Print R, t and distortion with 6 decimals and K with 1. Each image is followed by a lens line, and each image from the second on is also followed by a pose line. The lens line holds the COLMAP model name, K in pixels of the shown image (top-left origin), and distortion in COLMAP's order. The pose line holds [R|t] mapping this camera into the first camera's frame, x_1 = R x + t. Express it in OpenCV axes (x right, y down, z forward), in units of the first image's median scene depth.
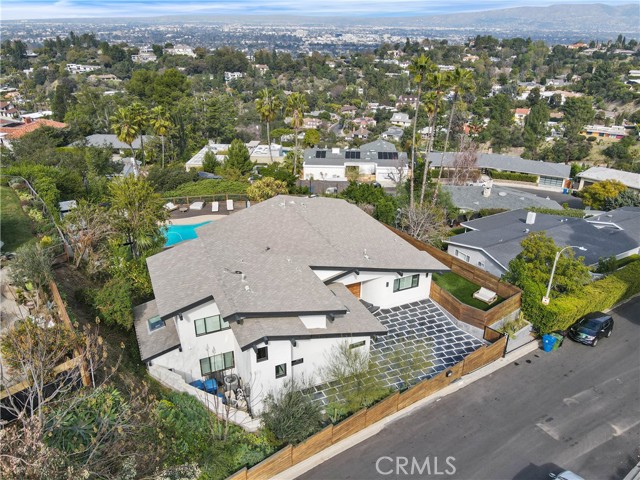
lens RADIAL K [[465.3, 0, 320.7], [0, 465.3, 236.8], [0, 0, 1]] dist [0.013345, 0.002624]
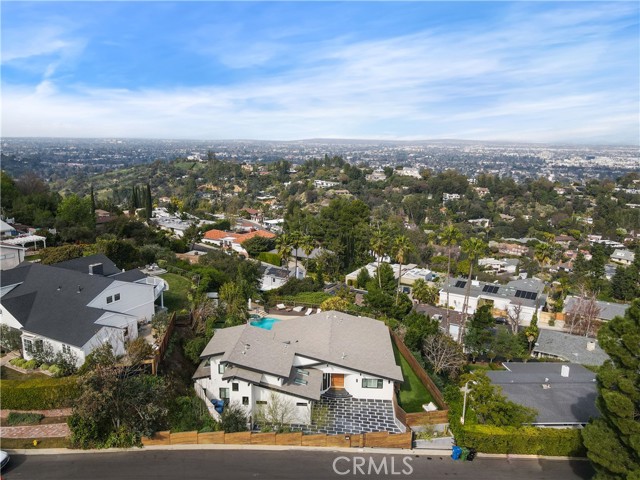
lens RADIAL K [[473.7, 0, 320.0], [0, 473.7, 240.0], [0, 0, 1]] dist [0.013952, 0.005888]
pose [[0.886449, 0.100882, -0.451699, 0.041632], [-0.200751, 0.963177, -0.178854, -0.002164], [0.417023, 0.249224, 0.874059, -0.029705]]
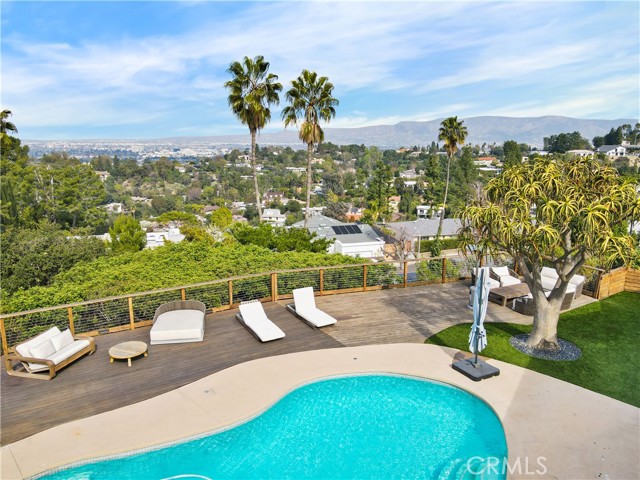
lens RADIAL K [[465.3, 0, 320.7], [0, 465.3, 236.8], [0, 0, 1]] dist [0.013345, 0.002624]
pose [[0.944615, -0.072553, 0.320062, -0.025705], [0.142212, 0.969428, -0.199964, -0.005087], [-0.295769, 0.234406, 0.926053, 0.071298]]
